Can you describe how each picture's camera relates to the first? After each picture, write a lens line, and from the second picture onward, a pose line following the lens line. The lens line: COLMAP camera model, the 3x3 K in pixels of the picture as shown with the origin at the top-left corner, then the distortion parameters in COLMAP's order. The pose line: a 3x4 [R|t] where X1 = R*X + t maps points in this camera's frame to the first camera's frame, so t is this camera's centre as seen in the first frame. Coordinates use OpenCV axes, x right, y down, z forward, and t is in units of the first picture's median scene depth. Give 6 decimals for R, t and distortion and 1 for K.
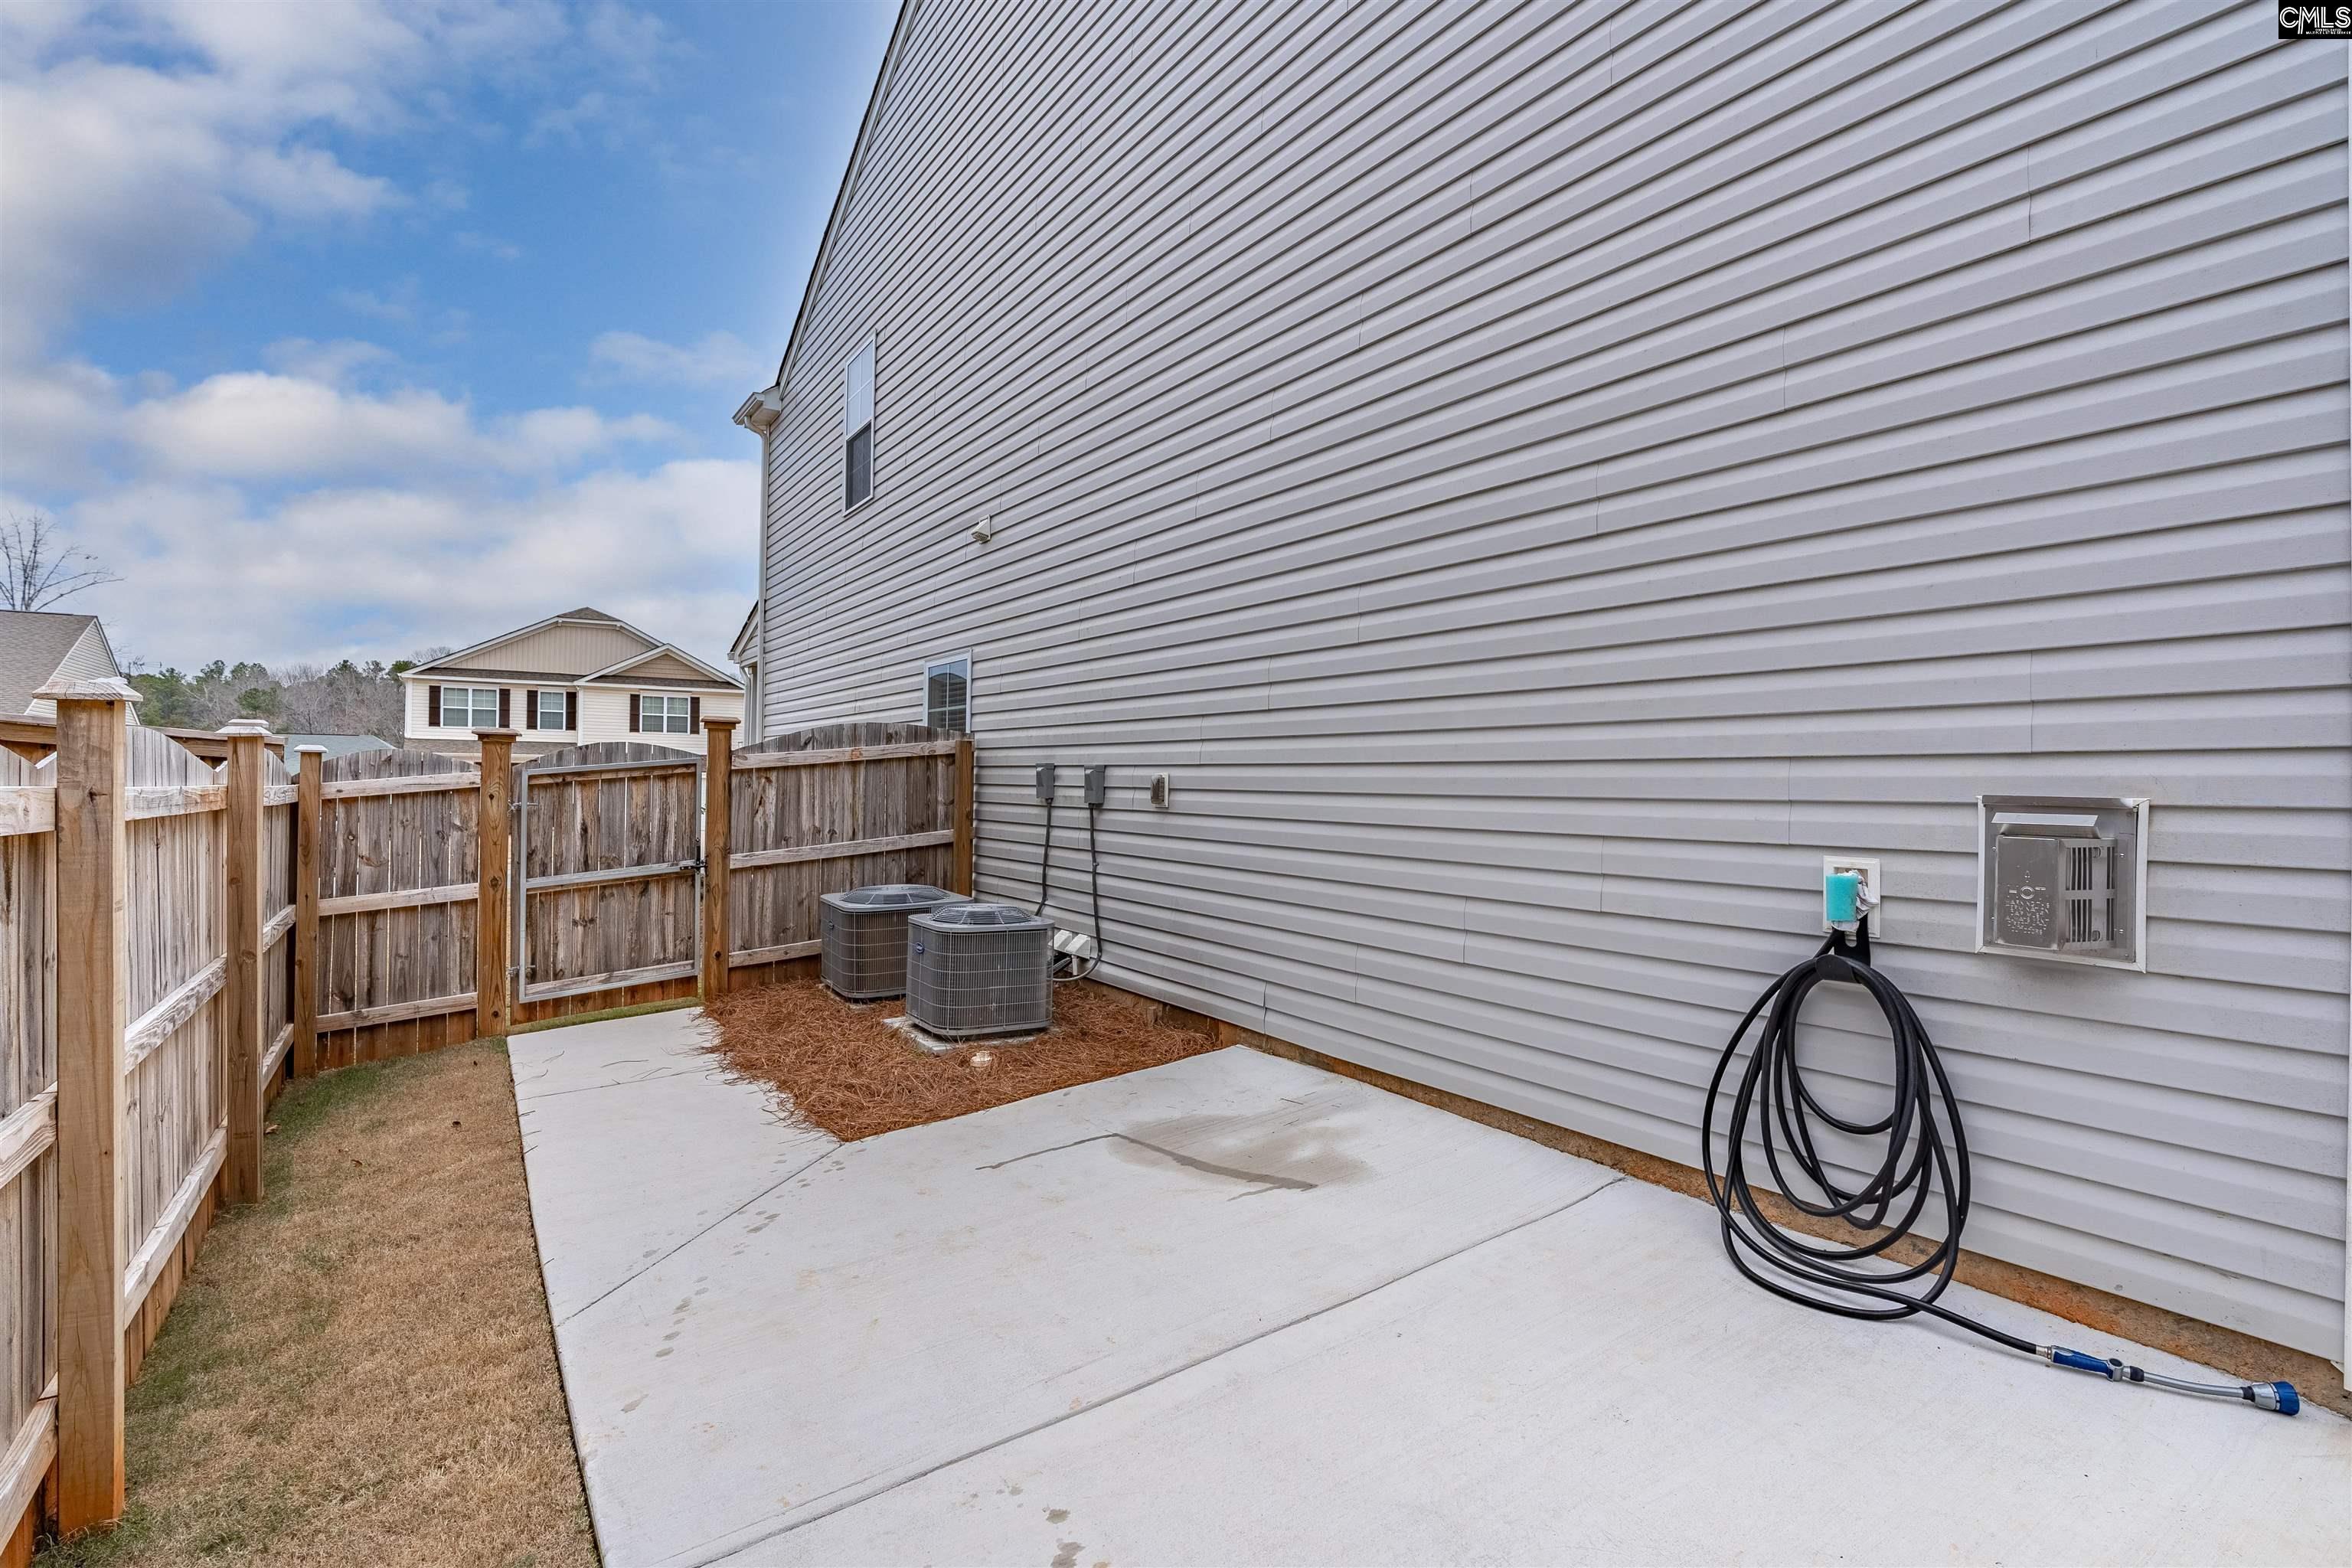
lens RADIAL K [[1103.1, 0, 1179.7], [0, 1103.1, 771.3], [0, 0, 1]] dist [-0.029802, 0.001040]
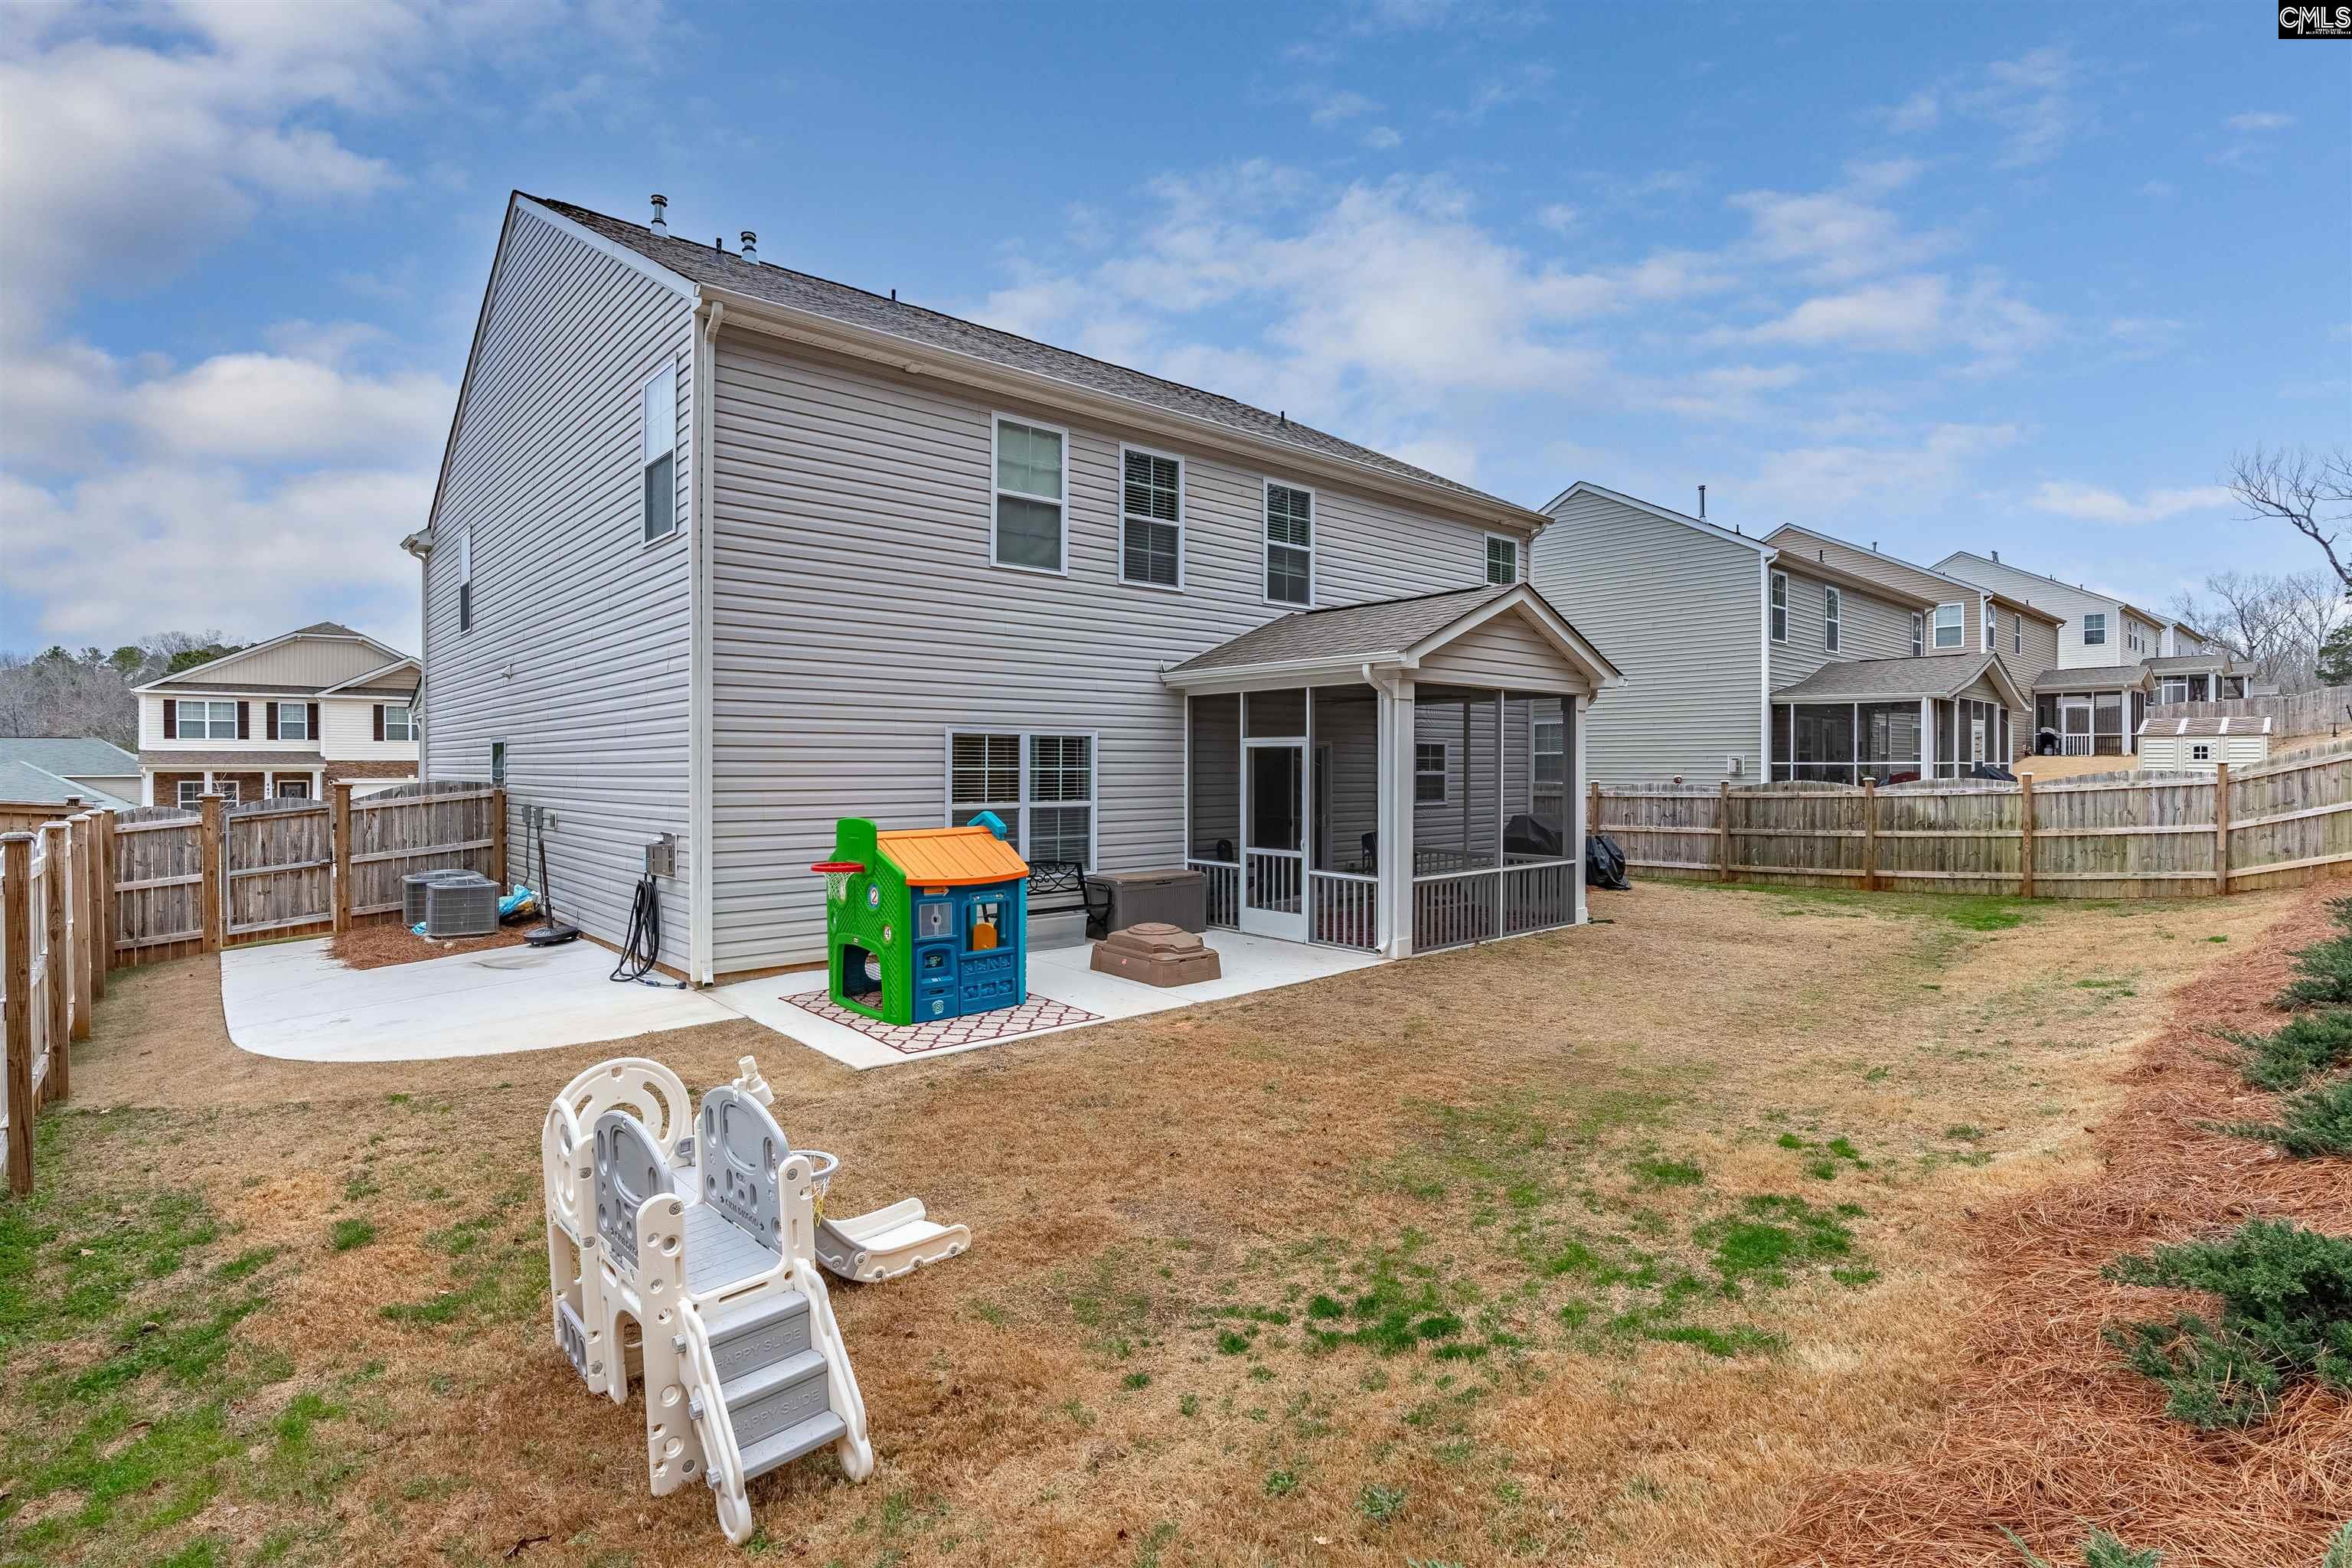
lens RADIAL K [[1129.4, 0, 1172.8], [0, 1129.4, 772.9], [0, 0, 1]] dist [-0.031037, 0.006808]
pose [[0.990637, -0.014718, 0.135728, 0.767209], [0.012603, 0.999786, 0.016429, -0.083499], [-0.135941, -0.014565, 0.990610, -1.132135]]
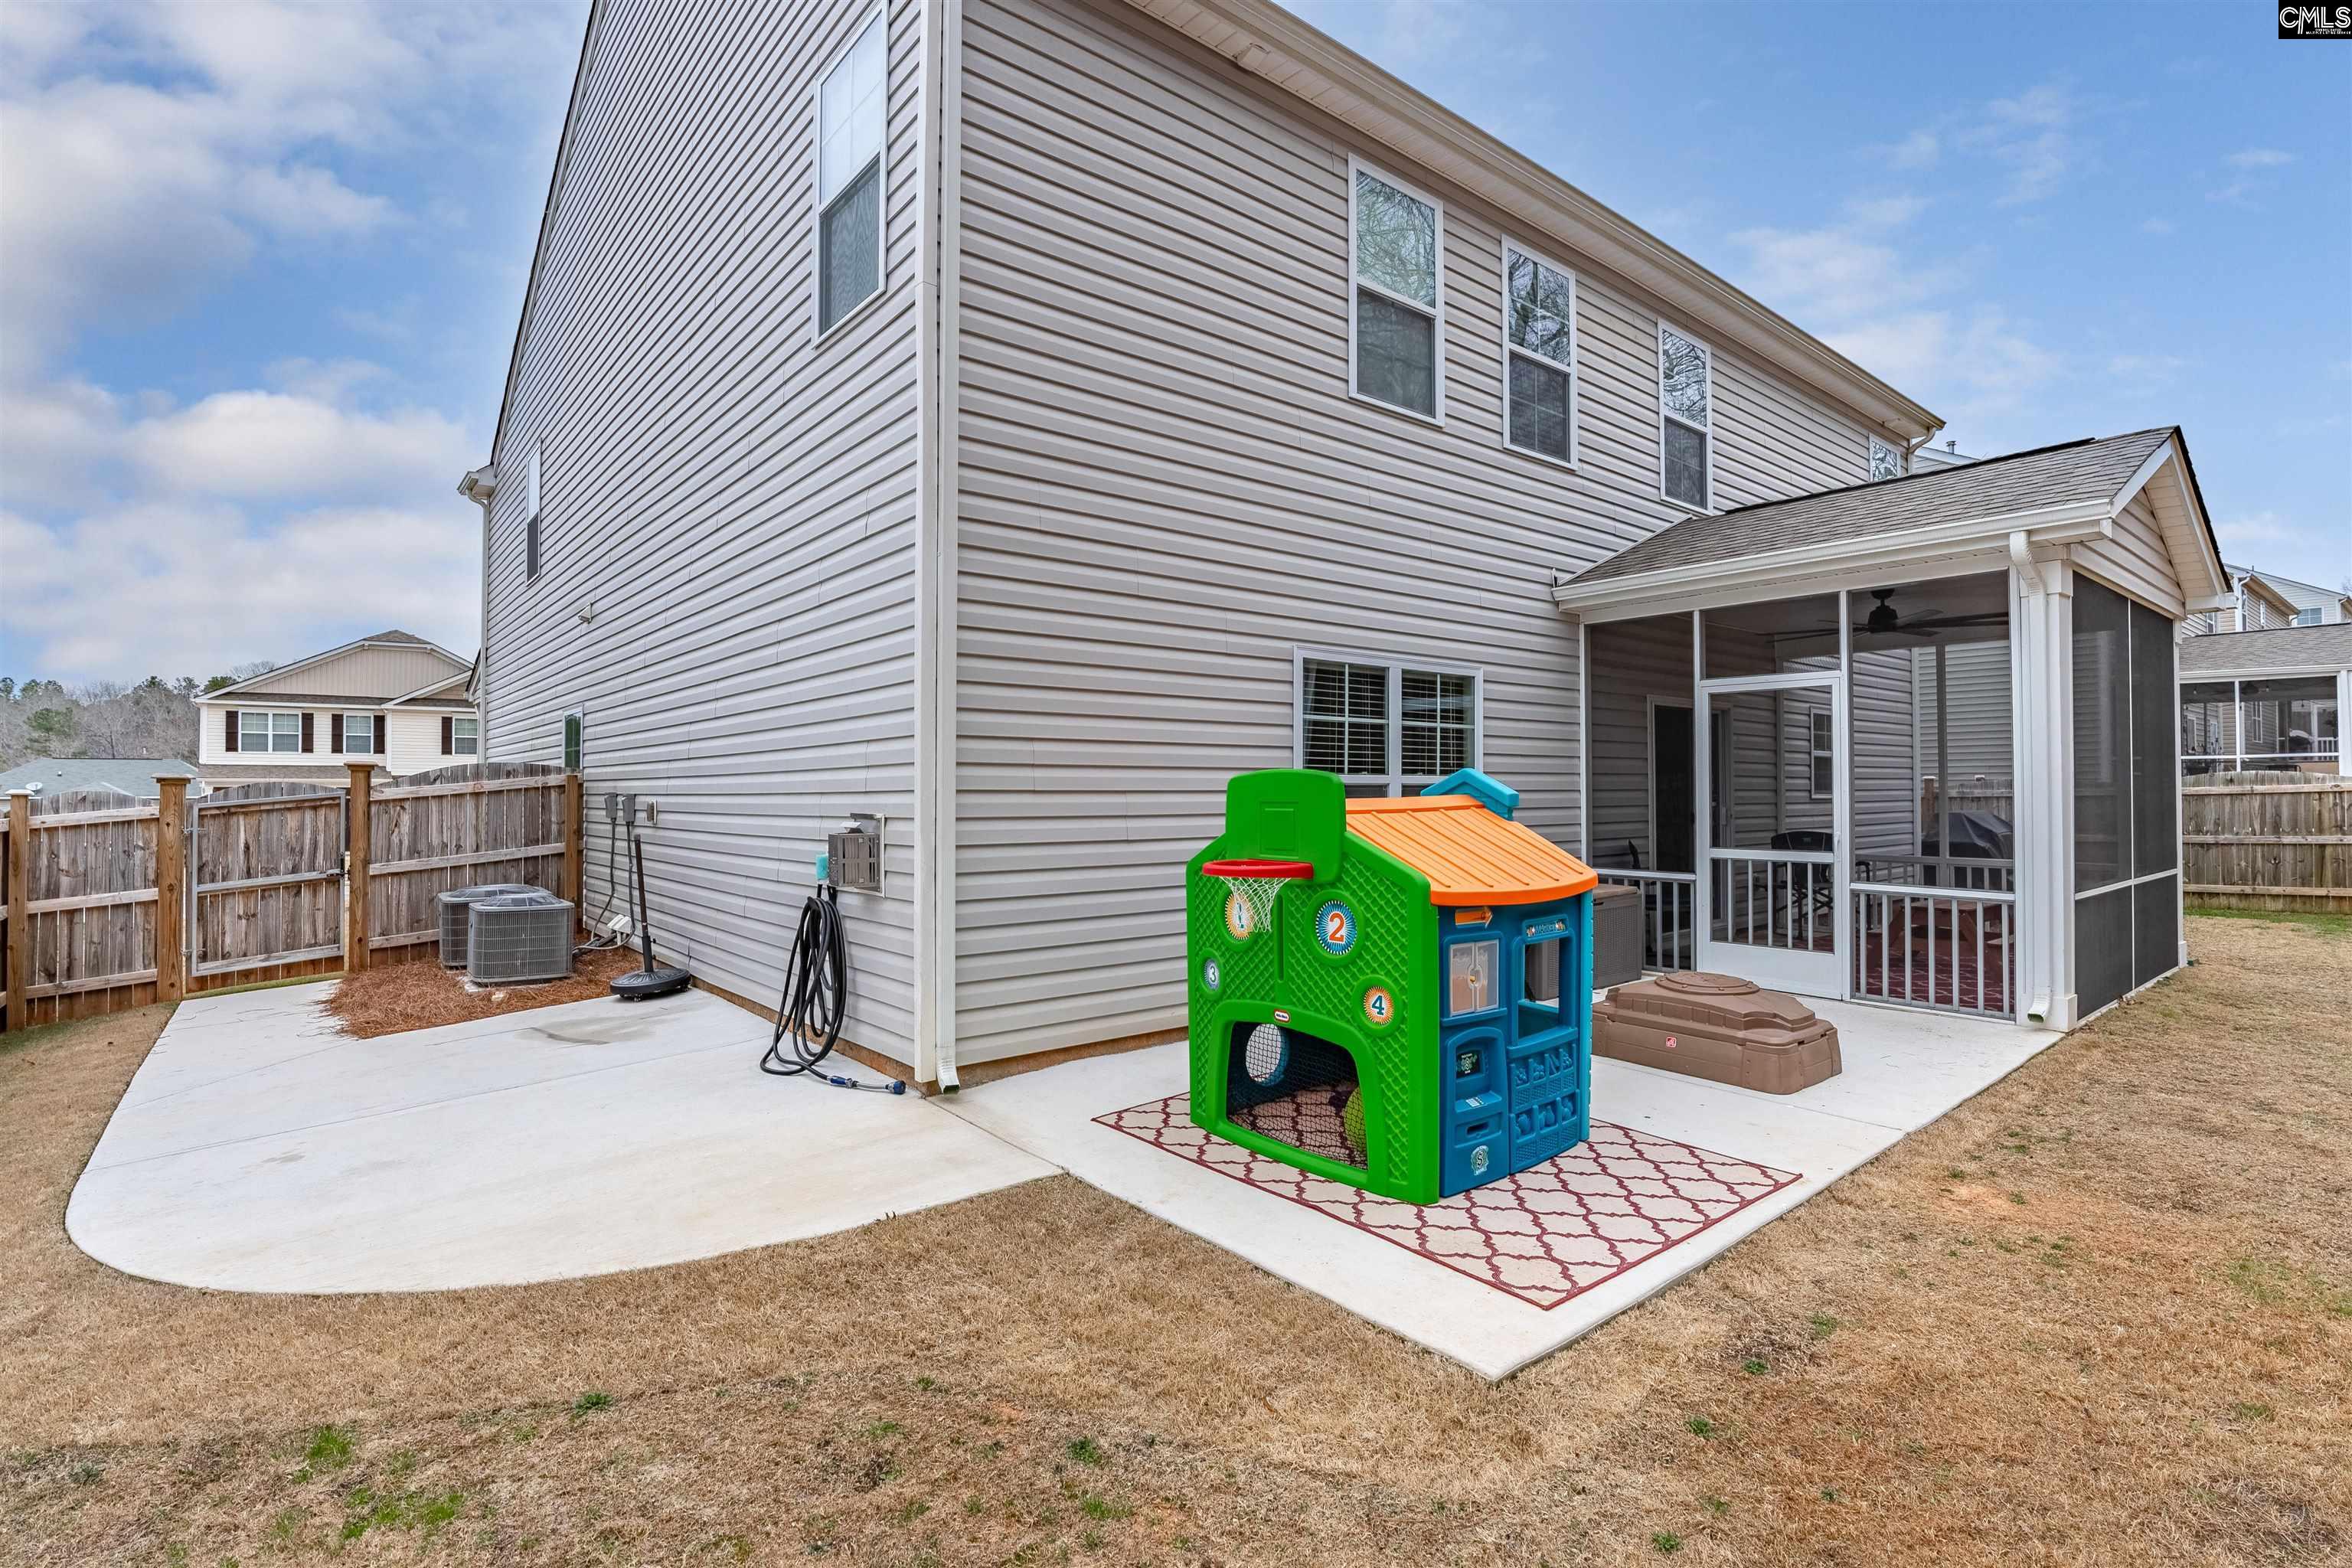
lens RADIAL K [[1120.8, 0, 1172.6], [0, 1120.8, 769.6], [0, 0, 1]] dist [-0.027392, 0.002344]
pose [[0.995776, -0.014522, 0.090657, 0.467656], [0.015482, 0.999831, -0.009901, -0.011583], [-0.090498, 0.011262, 0.995833, -0.451383]]
